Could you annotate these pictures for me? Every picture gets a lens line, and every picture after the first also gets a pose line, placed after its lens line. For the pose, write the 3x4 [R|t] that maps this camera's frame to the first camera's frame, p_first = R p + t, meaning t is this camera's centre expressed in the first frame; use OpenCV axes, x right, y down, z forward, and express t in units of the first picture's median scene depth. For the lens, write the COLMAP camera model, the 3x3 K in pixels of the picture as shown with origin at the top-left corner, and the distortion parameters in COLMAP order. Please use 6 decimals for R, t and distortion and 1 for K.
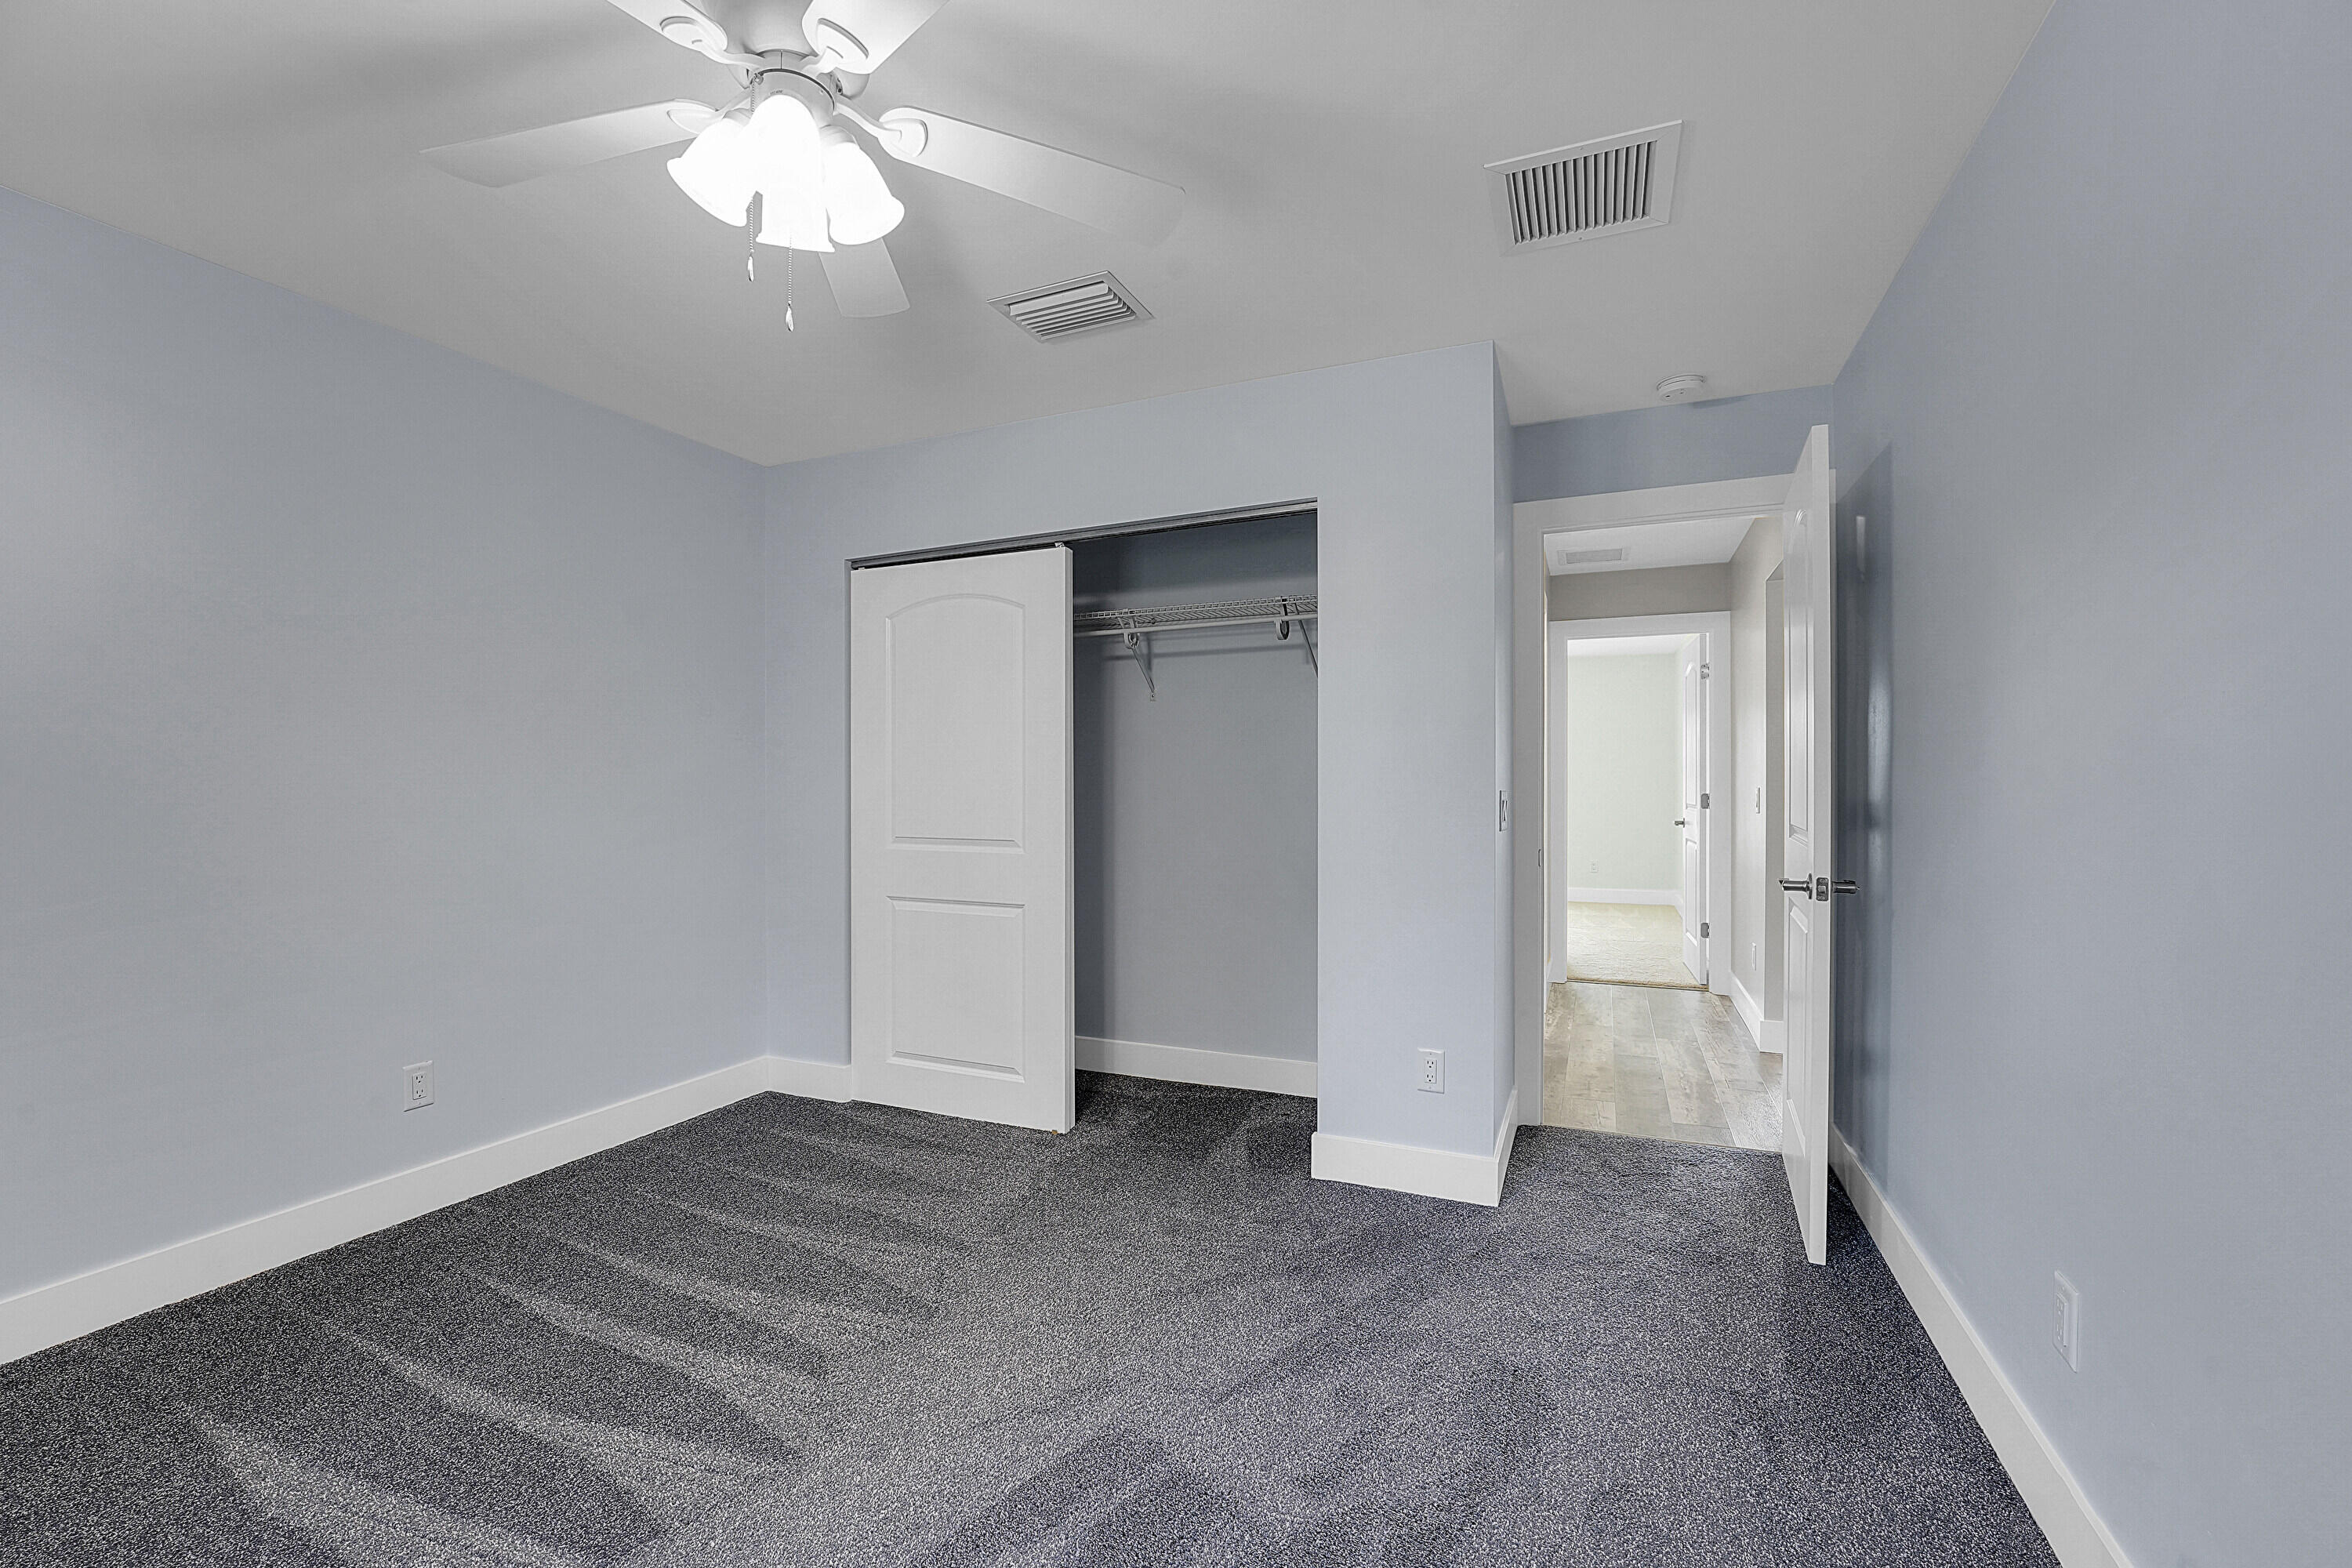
lens RADIAL K [[962.2, 0, 1183.3], [0, 962.2, 785.7], [0, 0, 1]] dist [-0.029034, 0.002583]
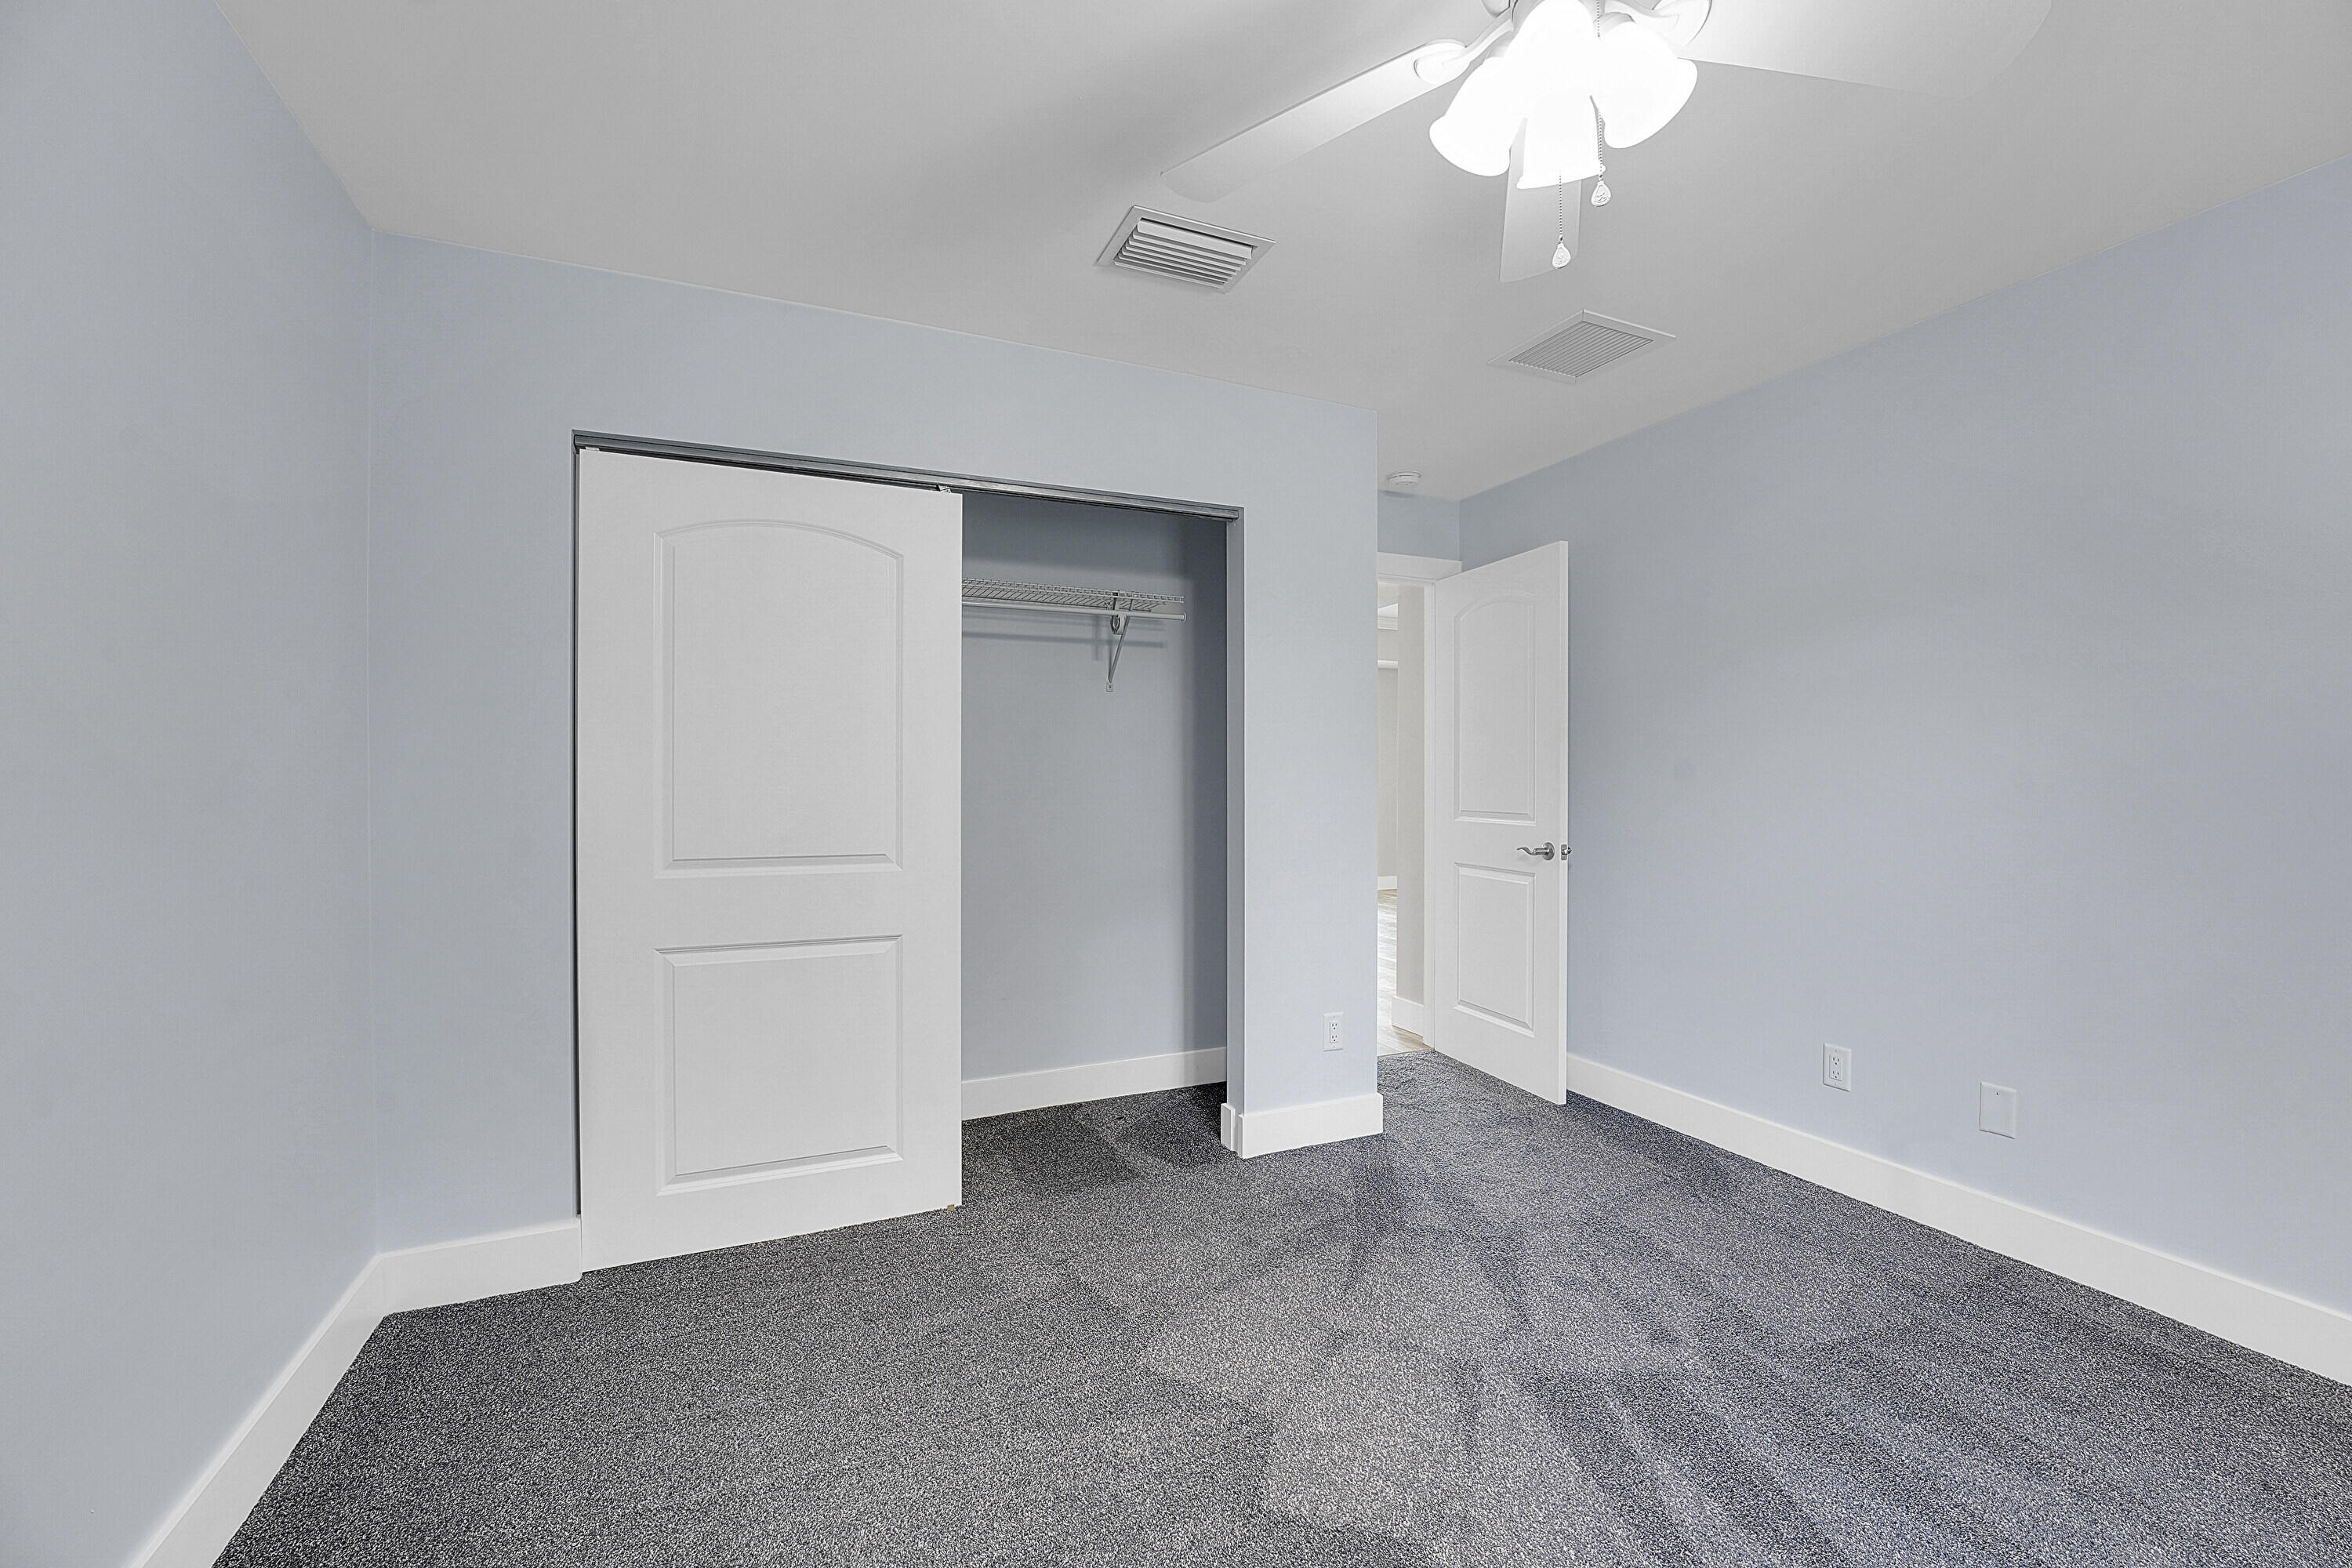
lens RADIAL K [[962.2, 0, 1183.3], [0, 962.2, 785.7], [0, 0, 1]] dist [-0.029034, 0.002583]
pose [[0.673803, -0.002135, 0.738908, -0.603507], [-0.001245, 0.999991, 0.004024, -0.002168], [-0.738910, -0.003631, 0.673795, 0.305031]]
